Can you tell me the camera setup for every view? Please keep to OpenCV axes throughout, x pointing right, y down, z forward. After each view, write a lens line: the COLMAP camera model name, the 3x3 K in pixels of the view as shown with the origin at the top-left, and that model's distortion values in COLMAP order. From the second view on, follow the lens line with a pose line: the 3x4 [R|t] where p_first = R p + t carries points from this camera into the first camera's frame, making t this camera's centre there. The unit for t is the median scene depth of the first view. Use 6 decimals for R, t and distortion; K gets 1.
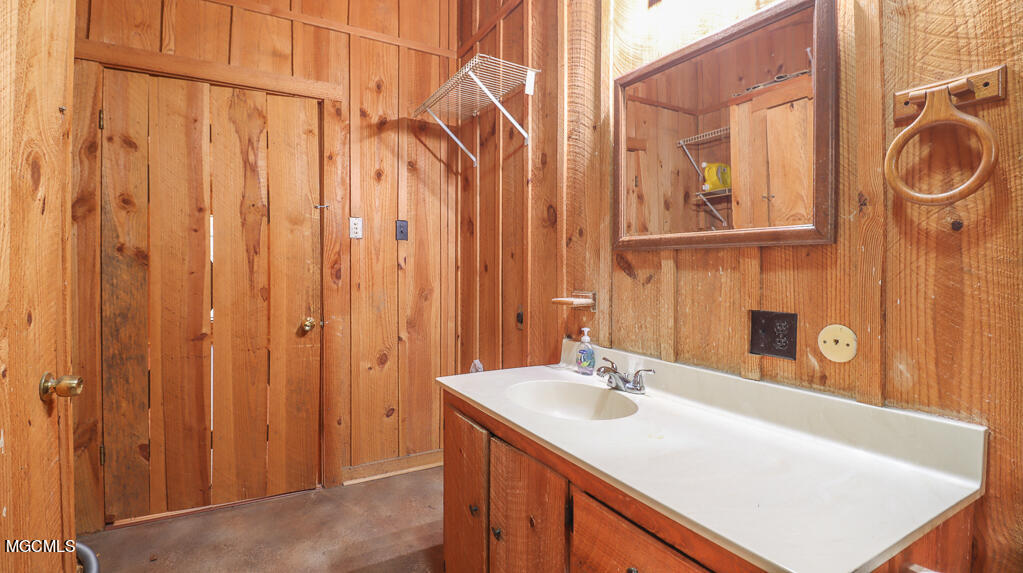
lens RADIAL K [[475.8, 0, 506.7], [0, 475.8, 278.0], [0, 0, 1]] dist [0.000883, 0.000348]
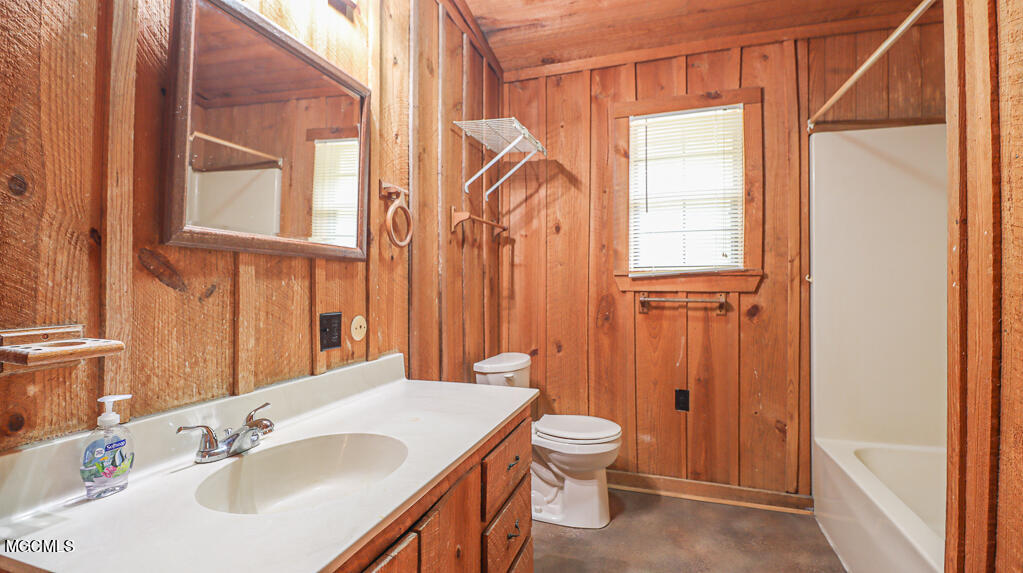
lens RADIAL K [[475.8, 0, 506.7], [0, 475.8, 278.0], [0, 0, 1]] dist [0.000883, 0.000348]
pose [[-0.651113, -0.001326, 0.758980, -0.584533], [0.003560, 0.999982, 0.004800, -0.020742], [-0.758972, 0.005827, -0.651097, 1.263231]]
